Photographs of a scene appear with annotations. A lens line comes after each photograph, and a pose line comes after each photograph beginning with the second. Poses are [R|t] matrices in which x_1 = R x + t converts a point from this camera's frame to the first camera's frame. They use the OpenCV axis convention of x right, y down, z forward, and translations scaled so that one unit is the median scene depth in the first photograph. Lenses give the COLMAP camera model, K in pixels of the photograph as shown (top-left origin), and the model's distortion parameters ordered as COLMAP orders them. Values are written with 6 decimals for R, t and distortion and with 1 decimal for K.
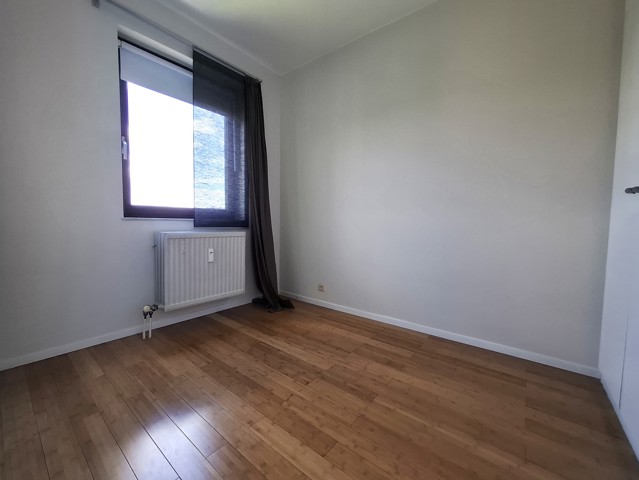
lens RADIAL K [[260.3, 0, 319.5], [0, 260.3, 240.0], [0, 0, 1]] dist [-0.000424, -0.000050]
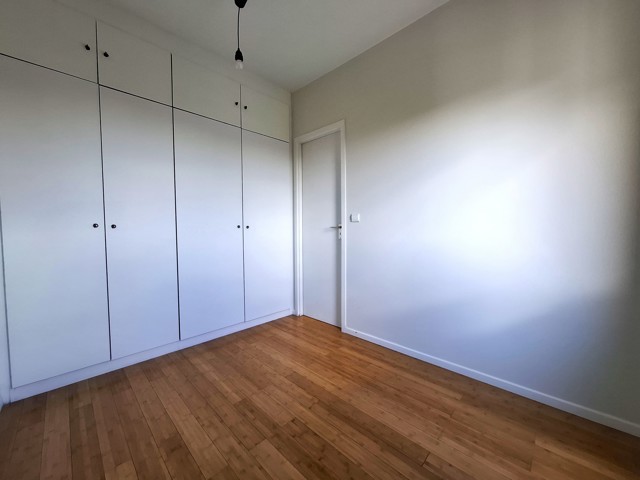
lens RADIAL K [[252.1, 0, 320.0], [0, 252.1, 240.0], [0, 0, 1]] dist [-0.001333, 0.000001]
pose [[-0.995317, -0.014974, 0.095496, -0.236848], [-0.004367, 0.993886, 0.110325, -0.227724], [-0.096564, 0.109391, -0.989297, 1.955138]]
